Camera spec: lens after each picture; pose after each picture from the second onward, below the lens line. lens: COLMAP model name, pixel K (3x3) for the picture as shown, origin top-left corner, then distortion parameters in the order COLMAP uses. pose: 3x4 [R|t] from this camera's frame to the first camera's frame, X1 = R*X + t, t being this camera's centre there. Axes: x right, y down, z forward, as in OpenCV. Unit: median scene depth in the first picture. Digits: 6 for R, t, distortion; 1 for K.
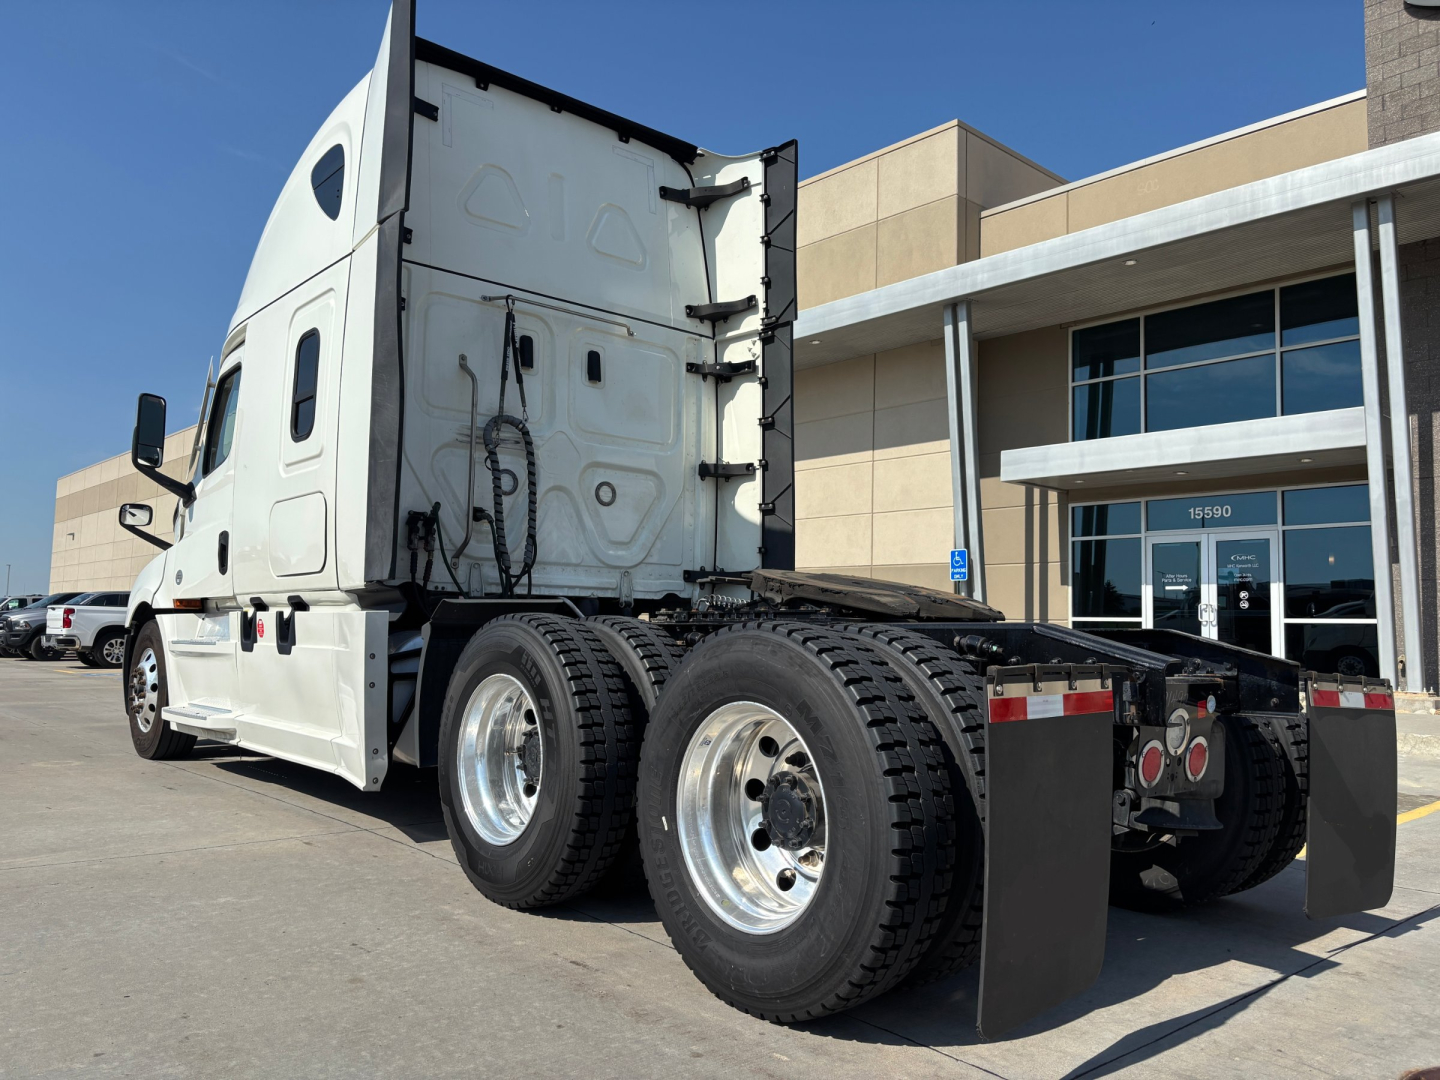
lens RADIAL K [[1106.0, 0, 719.2], [0, 1106.0, 549.0], [0, 0, 1]] dist [0.050310, -0.069870]
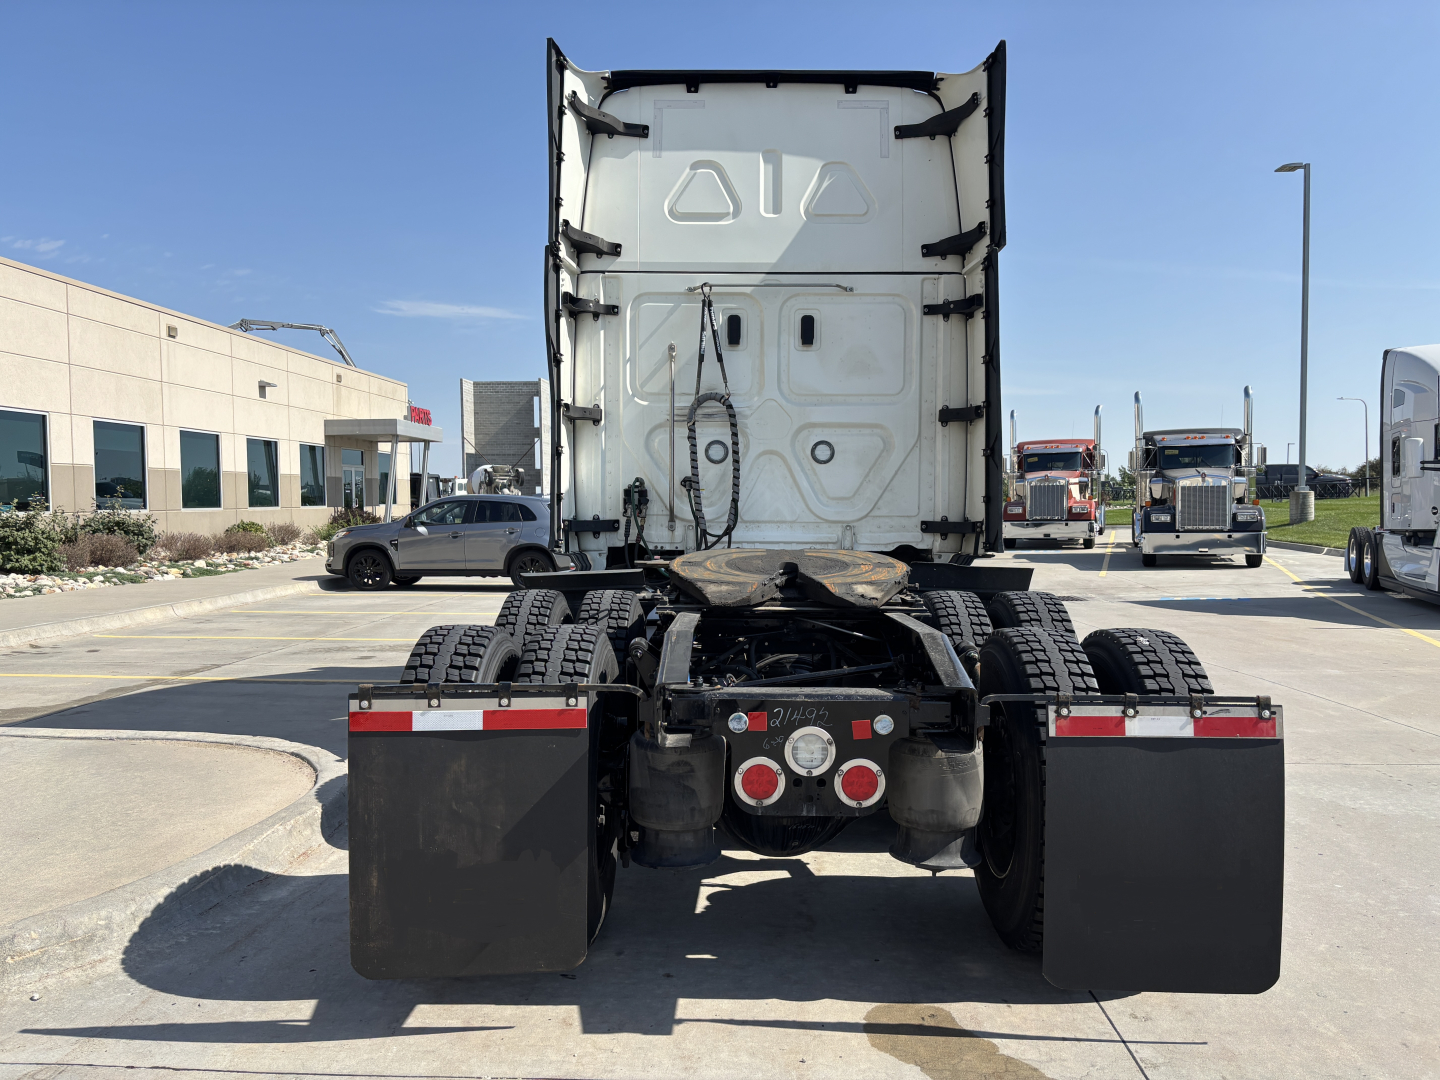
lens RADIAL K [[1102.7, 0, 722.5], [0, 1102.7, 545.2], [0, 0, 1]] dist [0.065484, -0.072410]
pose [[0.732646, 0.001474, -0.680608, 0.501558], [0.060641, 0.995879, 0.067434, -0.035962], [0.677903, -0.090679, 0.729538, 0.156098]]
